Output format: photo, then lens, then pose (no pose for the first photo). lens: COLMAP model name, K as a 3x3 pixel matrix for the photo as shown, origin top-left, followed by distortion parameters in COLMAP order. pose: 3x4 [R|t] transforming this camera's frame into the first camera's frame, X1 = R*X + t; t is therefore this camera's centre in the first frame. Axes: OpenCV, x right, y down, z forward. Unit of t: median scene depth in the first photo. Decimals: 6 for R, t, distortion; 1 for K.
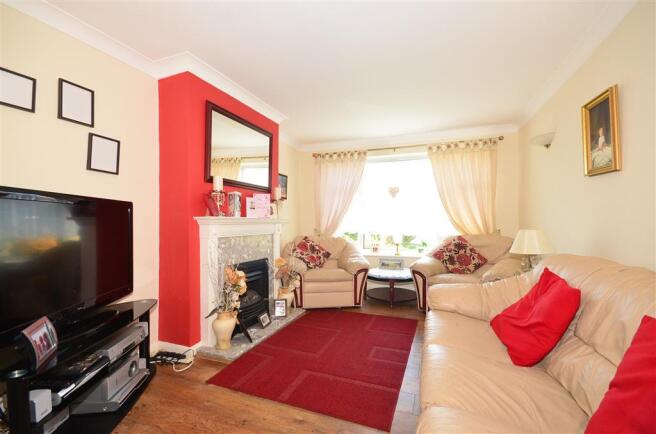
lens RADIAL K [[284.9, 0, 328.6], [0, 284.9, 216.0], [0, 0, 1]] dist [0.003500, 0.000074]
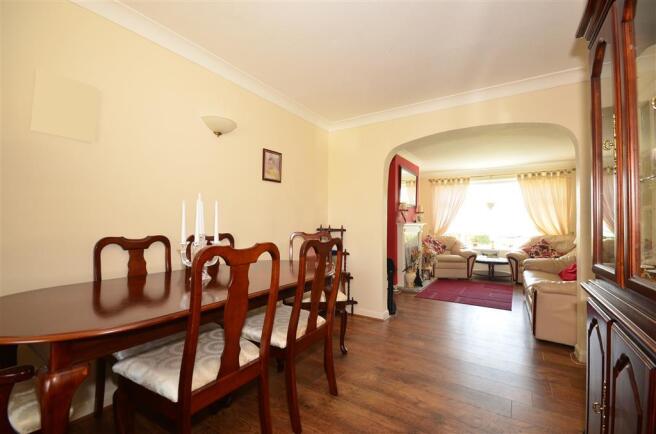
lens RADIAL K [[284.9, 0, 327.2], [0, 284.9, 217.8], [0, 0, 1]] dist [0.003500, 0.000074]
pose [[0.976055, 0.000301, -0.217522, -0.292397], [-0.000177, 1.000000, 0.000590, -0.024125], [0.217522, -0.000538, 0.976055, -0.658238]]
